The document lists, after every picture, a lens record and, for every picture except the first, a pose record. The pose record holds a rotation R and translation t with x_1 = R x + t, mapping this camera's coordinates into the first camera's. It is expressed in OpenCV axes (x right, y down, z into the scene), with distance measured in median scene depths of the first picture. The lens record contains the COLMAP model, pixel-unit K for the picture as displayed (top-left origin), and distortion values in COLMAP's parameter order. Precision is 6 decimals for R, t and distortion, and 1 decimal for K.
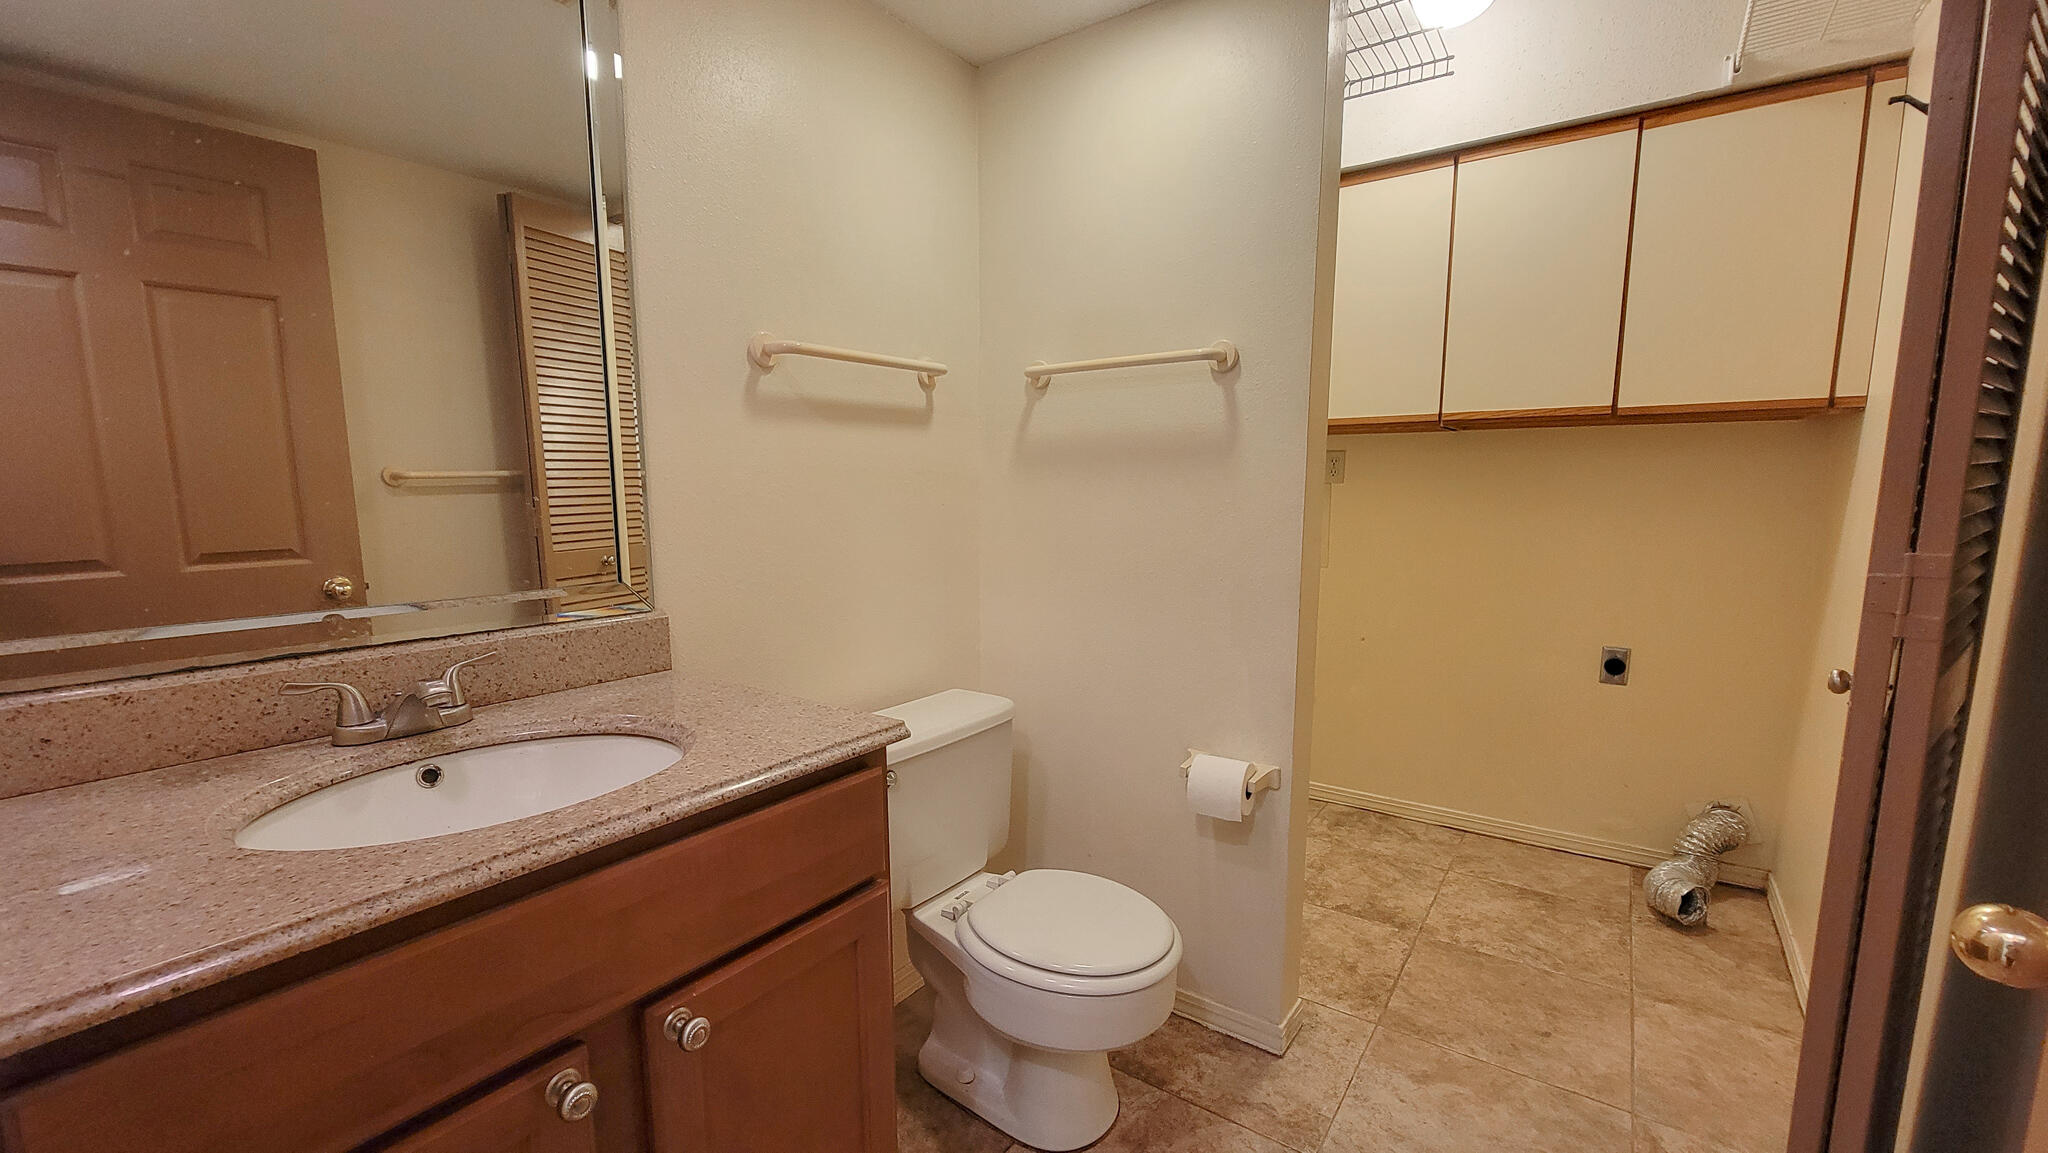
lens RADIAL K [[832.9, 0, 1009.7], [0, 832.9, 618.7], [0, 0, 1]] dist [-0.007791, -0.000081]
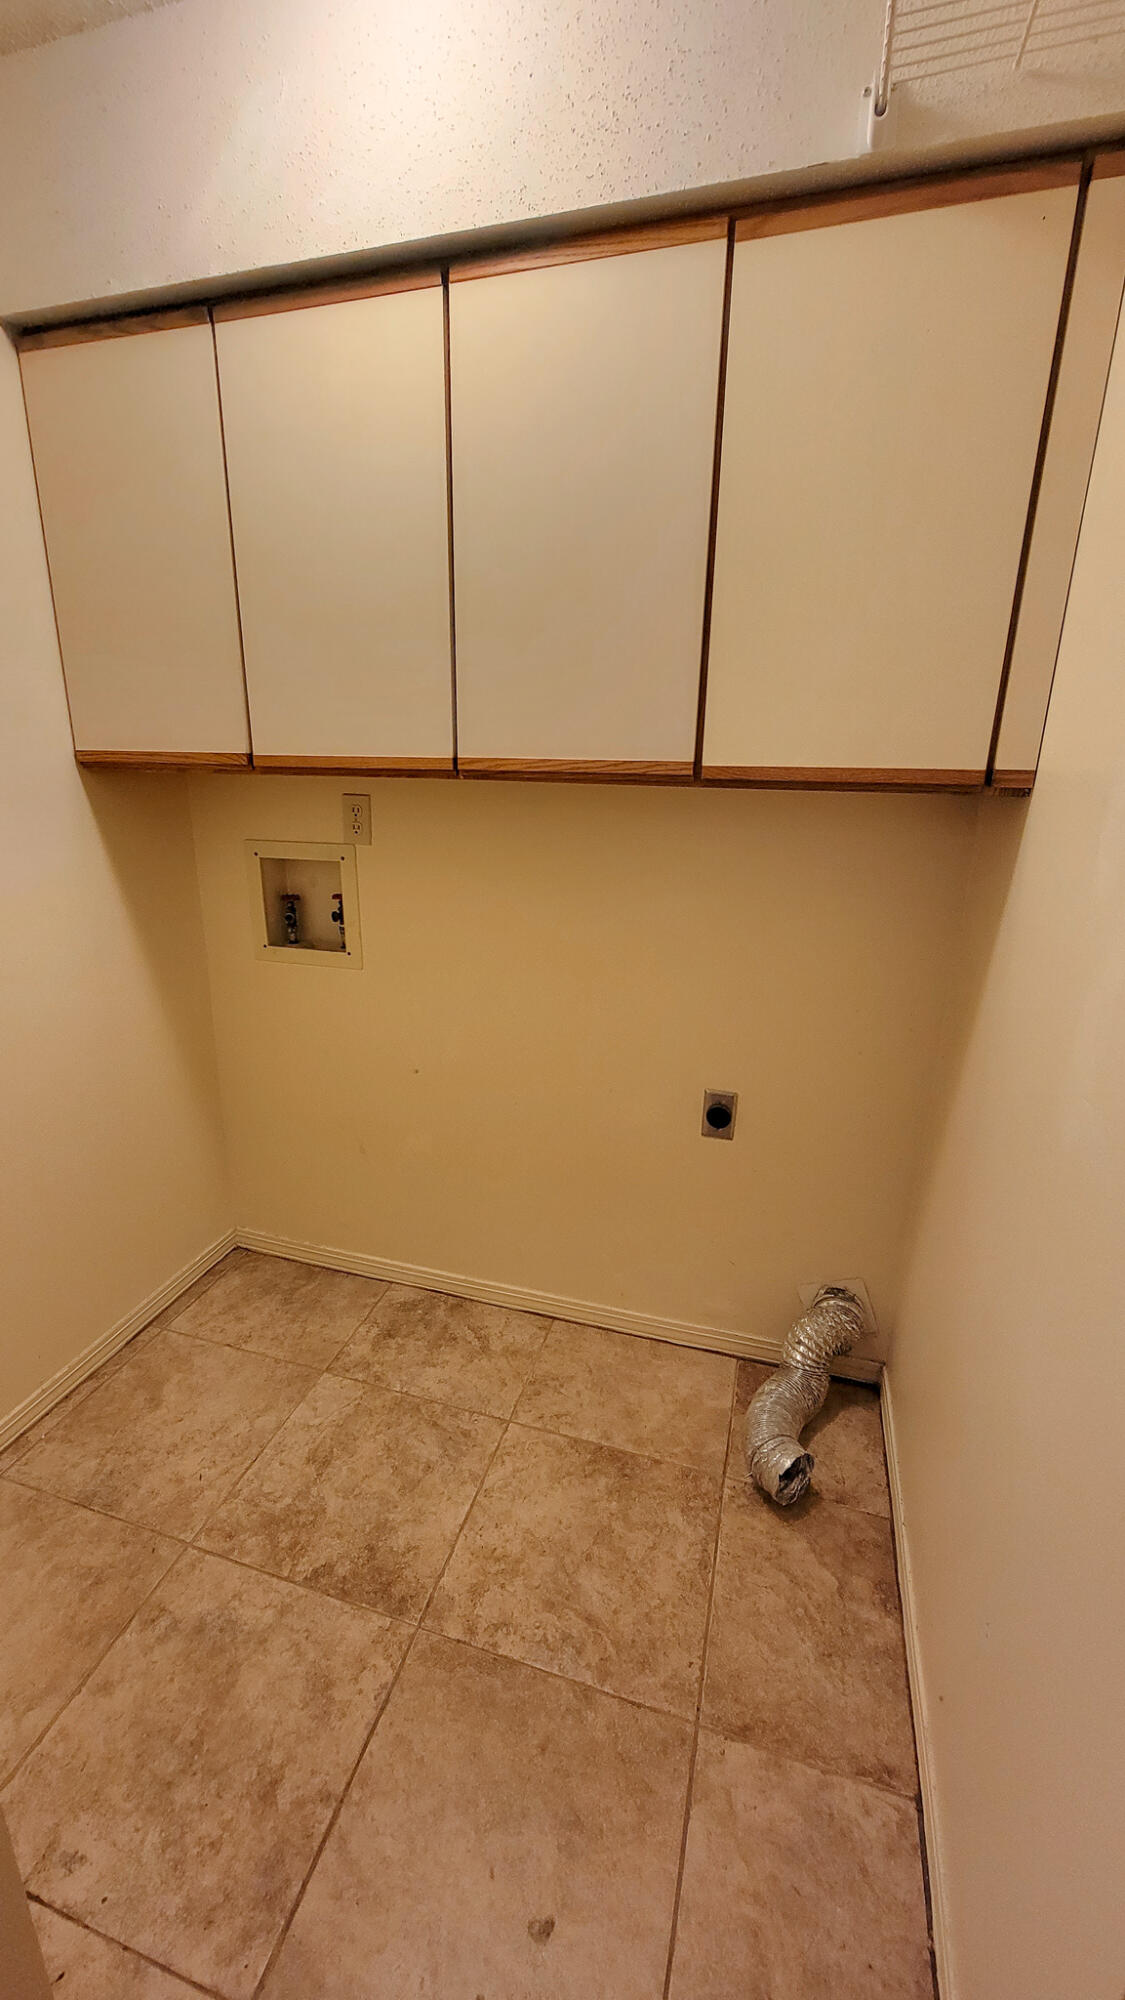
lens RADIAL K [[817.2, 0, 522.7], [0, 817.2, 1002.5], [0, 0, 1]] dist [-0.007307, 0.000238]
pose [[0.950172, -0.073453, 0.302949, 0.496990], [0.030270, 0.988990, 0.144852, -0.208178], [-0.310253, -0.128464, 0.941934, 0.546370]]
